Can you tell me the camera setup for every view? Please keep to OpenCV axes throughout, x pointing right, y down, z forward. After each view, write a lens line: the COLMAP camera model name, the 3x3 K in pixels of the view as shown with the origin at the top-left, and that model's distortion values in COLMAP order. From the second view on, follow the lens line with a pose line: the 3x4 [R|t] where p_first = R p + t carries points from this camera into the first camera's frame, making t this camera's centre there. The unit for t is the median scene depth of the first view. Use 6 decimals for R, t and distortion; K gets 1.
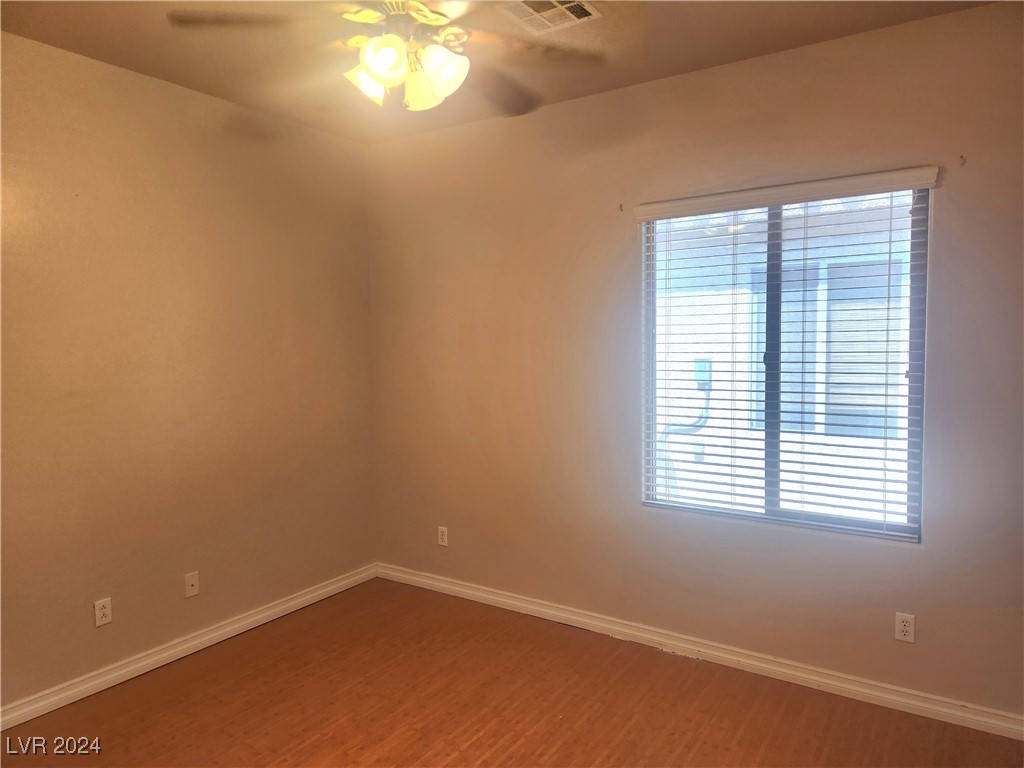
lens RADIAL K [[678.9, 0, 512.0], [0, 678.9, 384.0], [0, 0, 1]] dist [-0.002051, -0.002601]
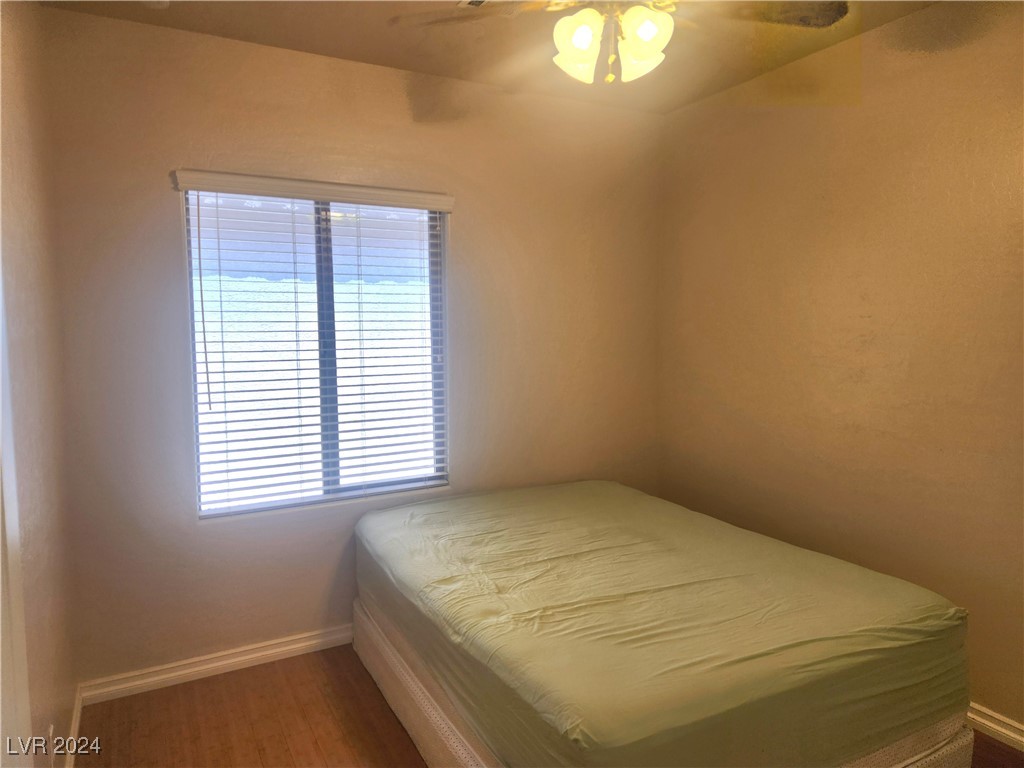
lens RADIAL K [[678.9, 0, 512.0], [0, 678.9, 384.0], [0, 0, 1]] dist [-0.002051, -0.002601]
pose [[0.421511, -0.069737, 0.904138, -0.455721], [0.057182, 0.997098, 0.050248, -0.015646], [-0.905019, 0.030520, 0.424275, 0.294027]]
